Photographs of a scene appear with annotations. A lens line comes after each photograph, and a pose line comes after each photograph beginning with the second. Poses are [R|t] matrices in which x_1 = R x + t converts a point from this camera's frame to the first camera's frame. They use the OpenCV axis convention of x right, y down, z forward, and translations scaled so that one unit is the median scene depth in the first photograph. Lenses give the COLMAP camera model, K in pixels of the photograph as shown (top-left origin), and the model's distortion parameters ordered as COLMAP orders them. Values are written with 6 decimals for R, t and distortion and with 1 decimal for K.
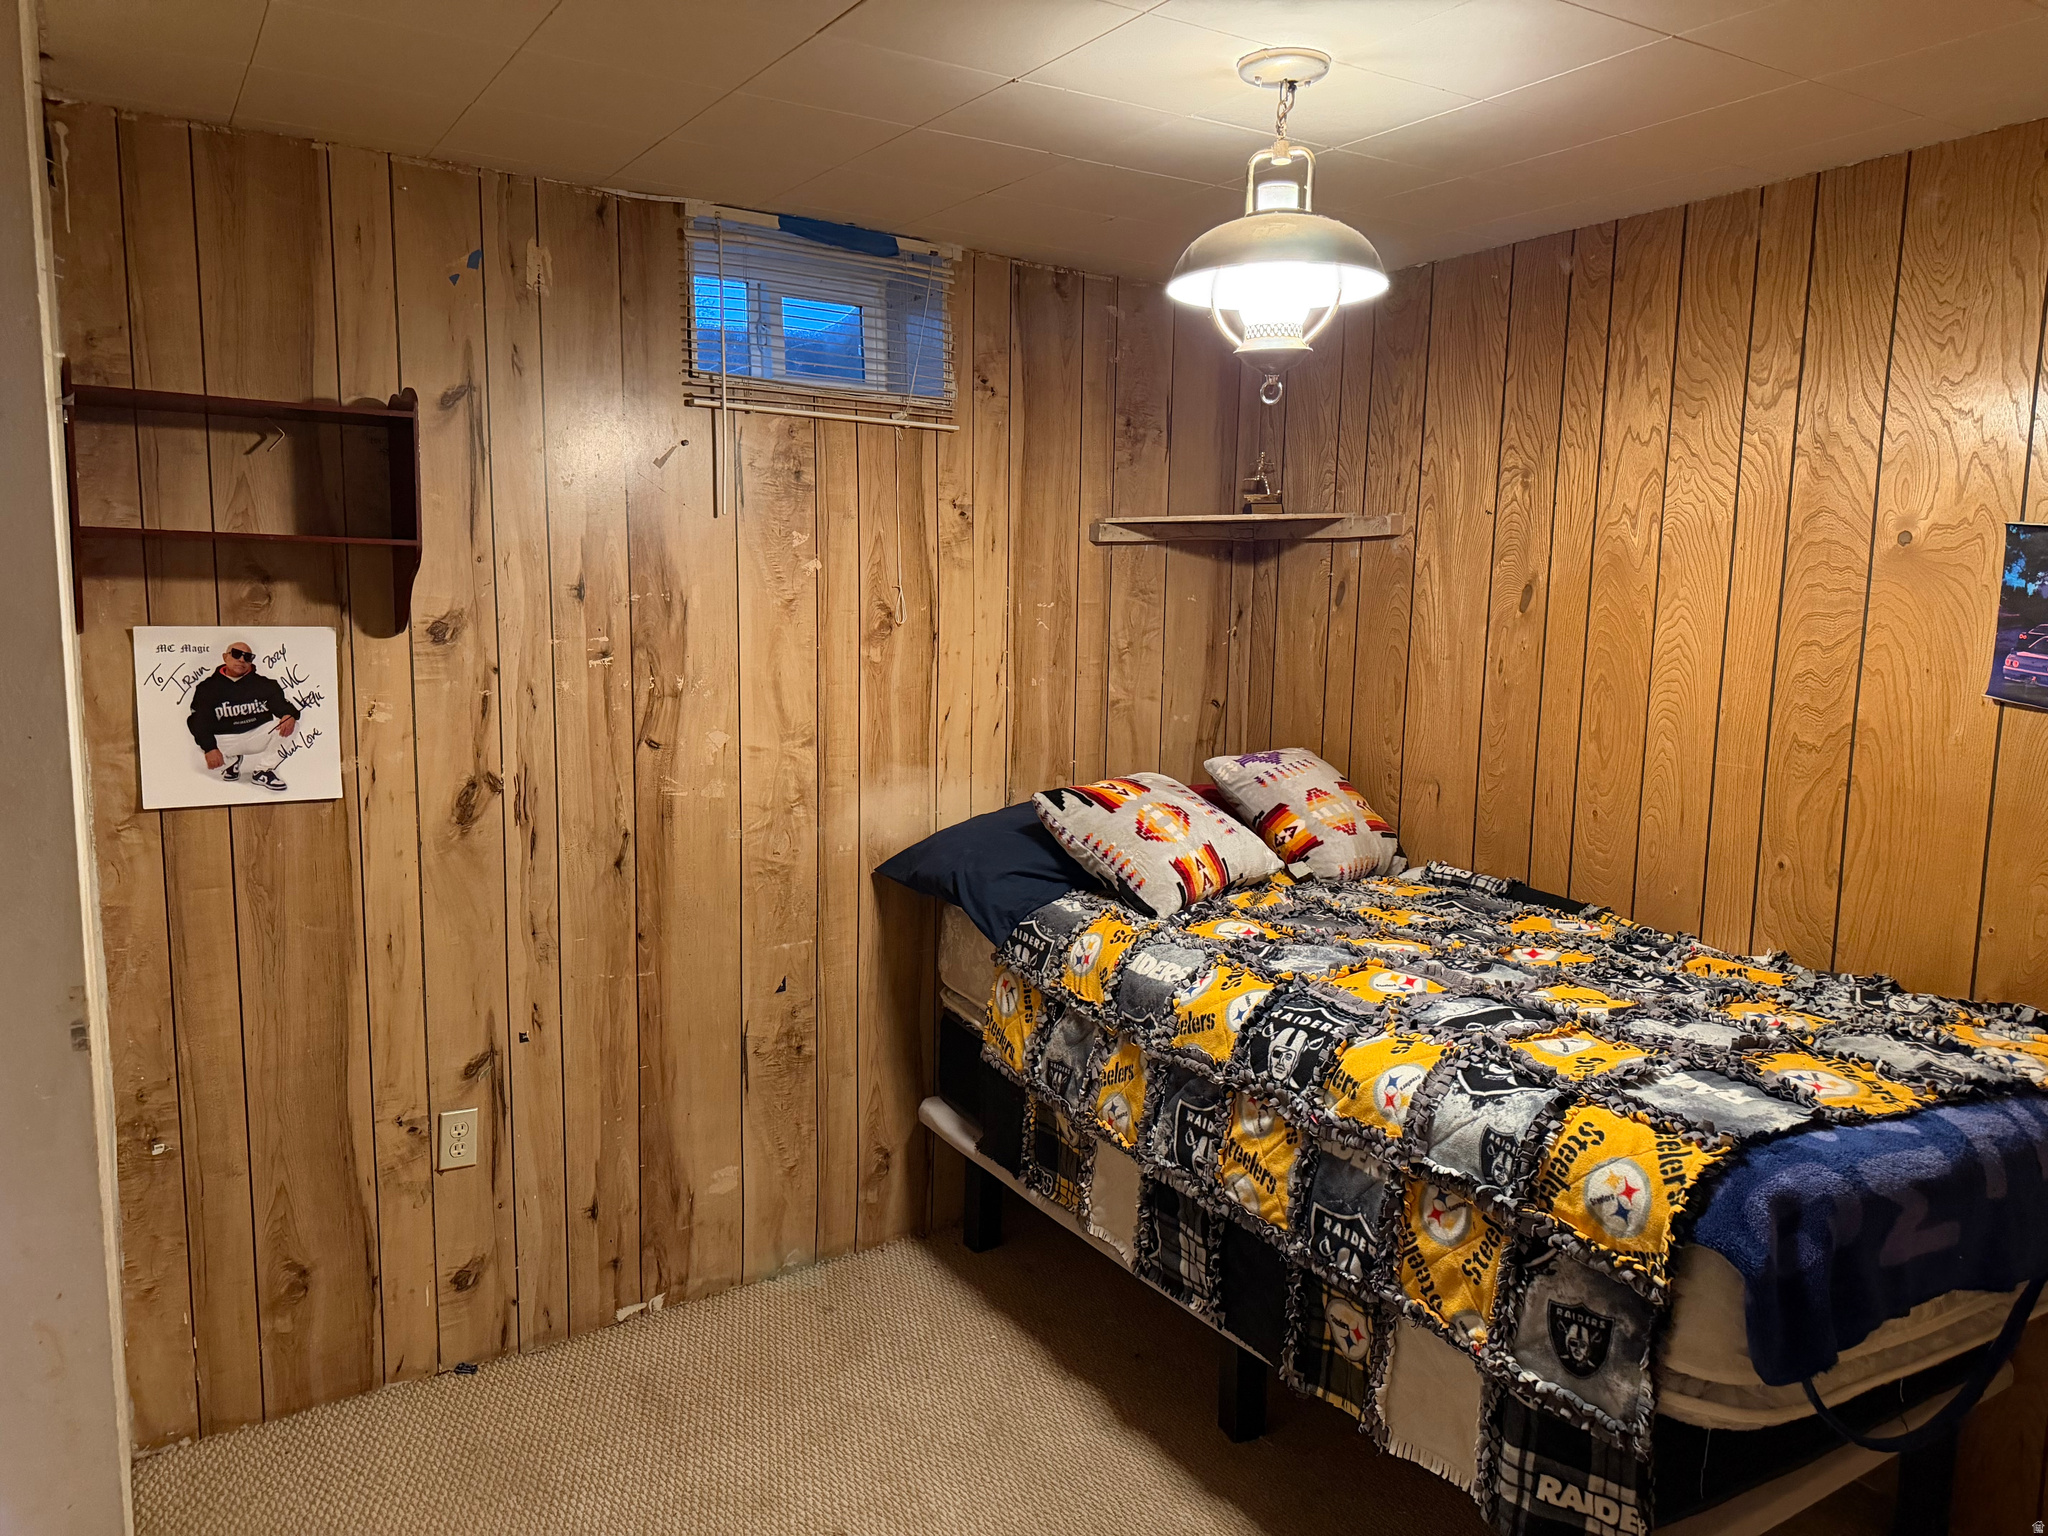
lens RADIAL K [[1445.5, 0, 1024.2], [0, 1445.5, 773.4], [0, 0, 1]] dist [-0.001062, -0.000688]
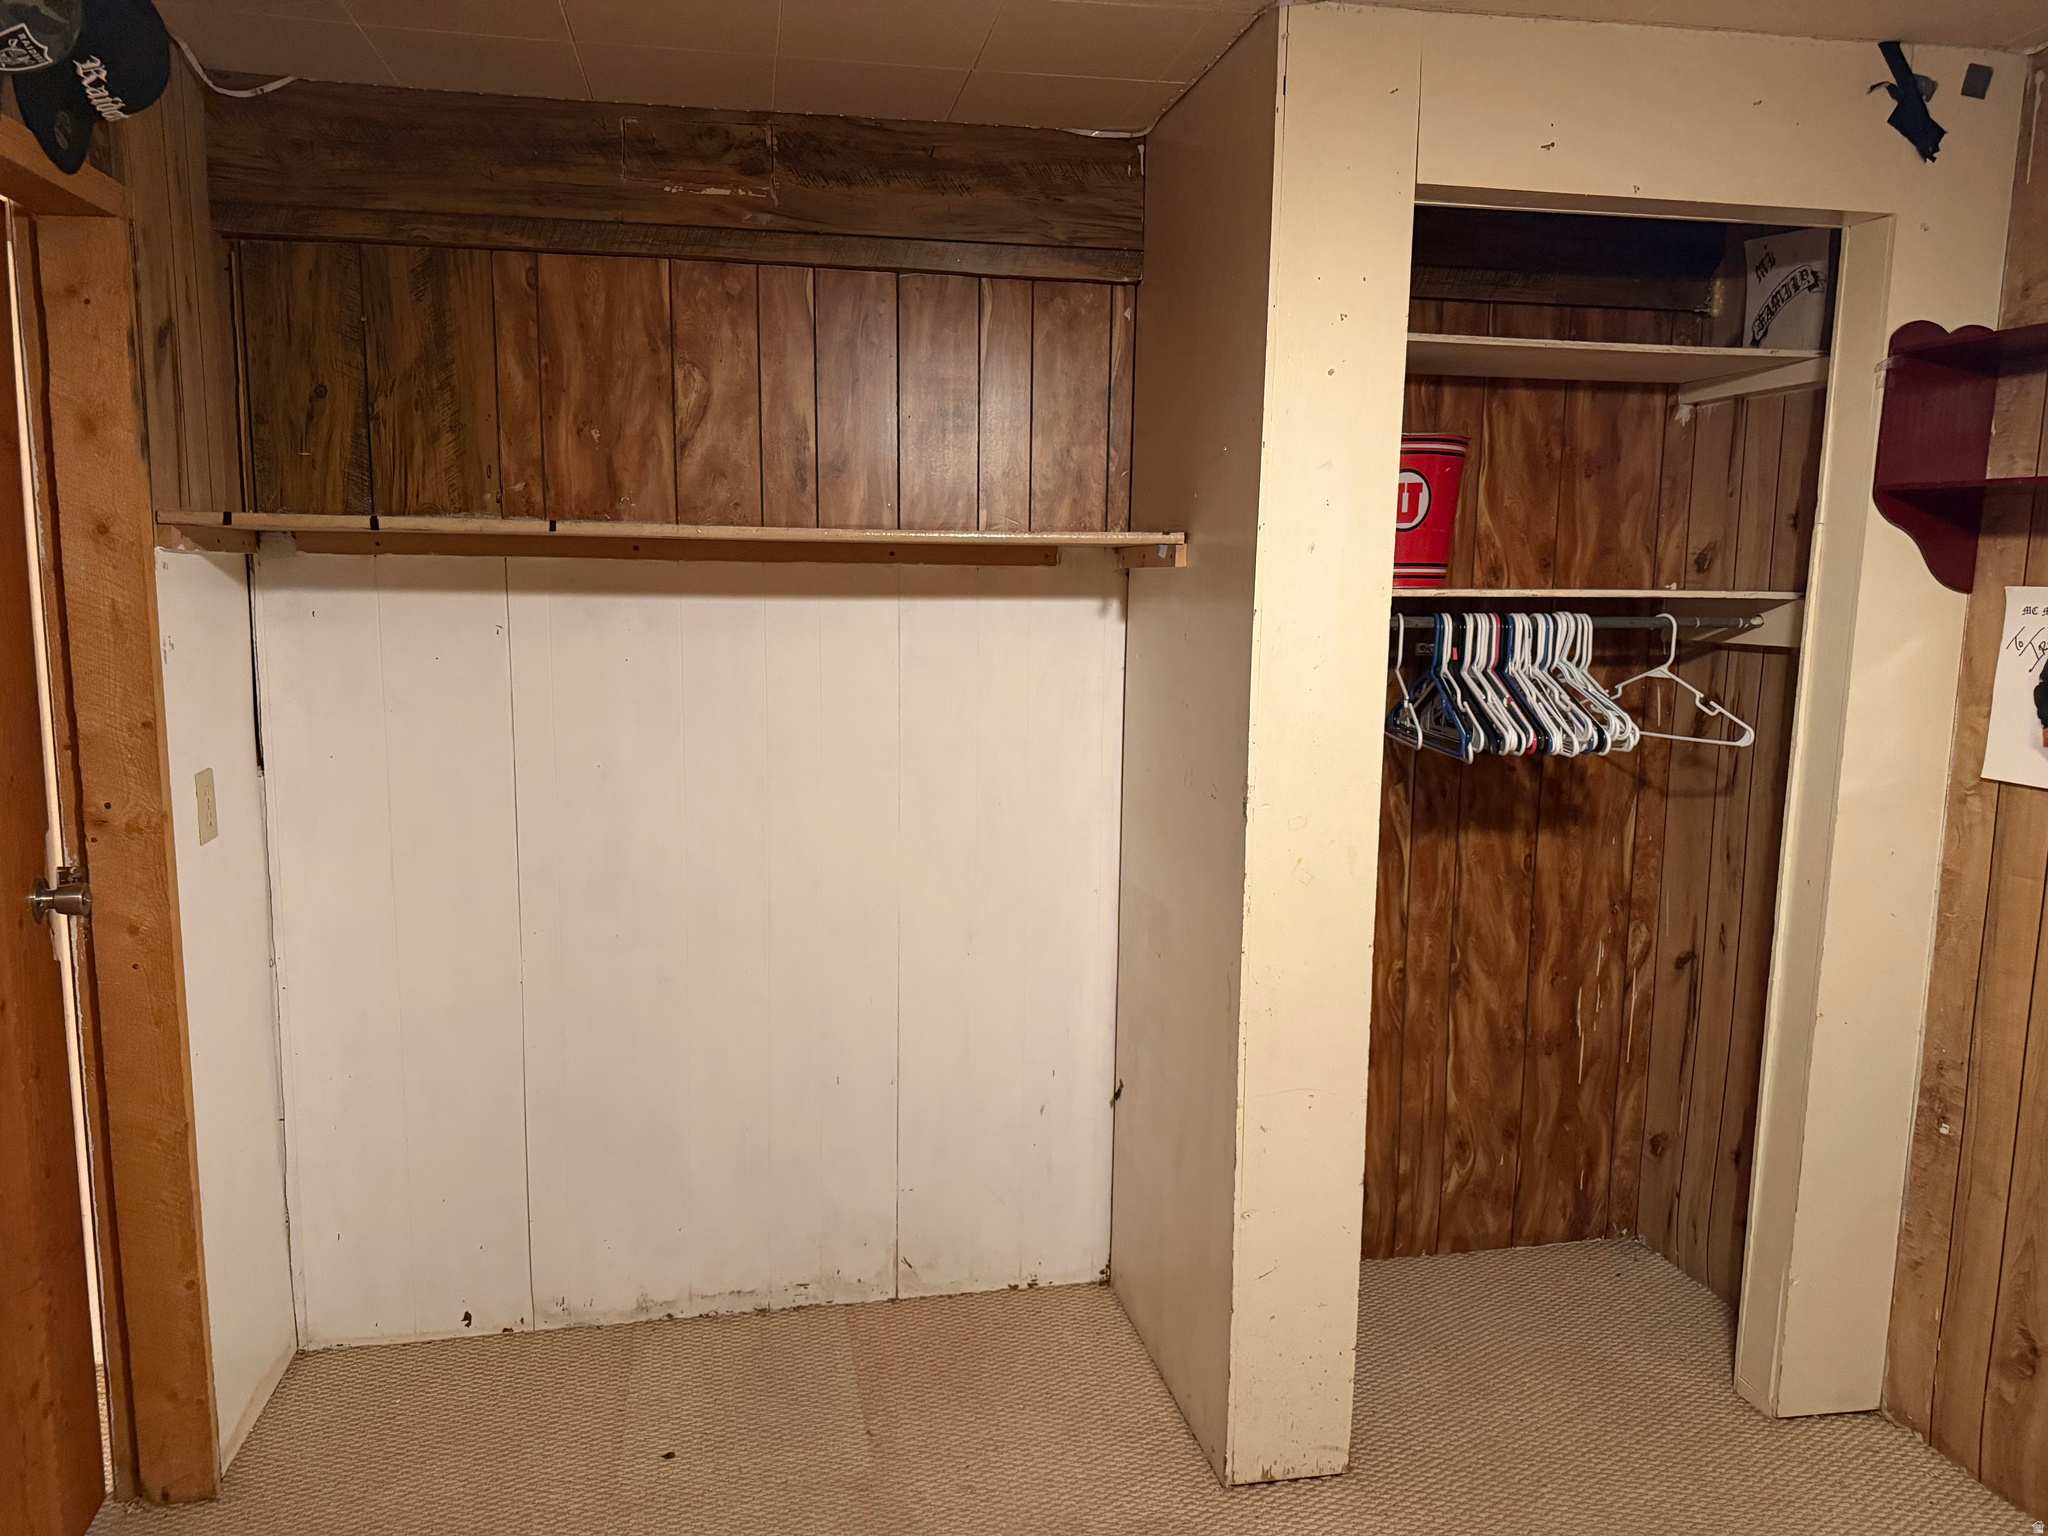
lens RADIAL K [[1445.5, 0, 1025.2], [0, 1445.5, 771.7], [0, 0, 1]] dist [-0.001062, -0.000688]
pose [[-0.354194, 0.108691, -0.928834, 0.498195], [-0.138009, 0.976272, 0.166870, -0.050397], [0.924933, 0.187292, -0.330789, 0.716672]]
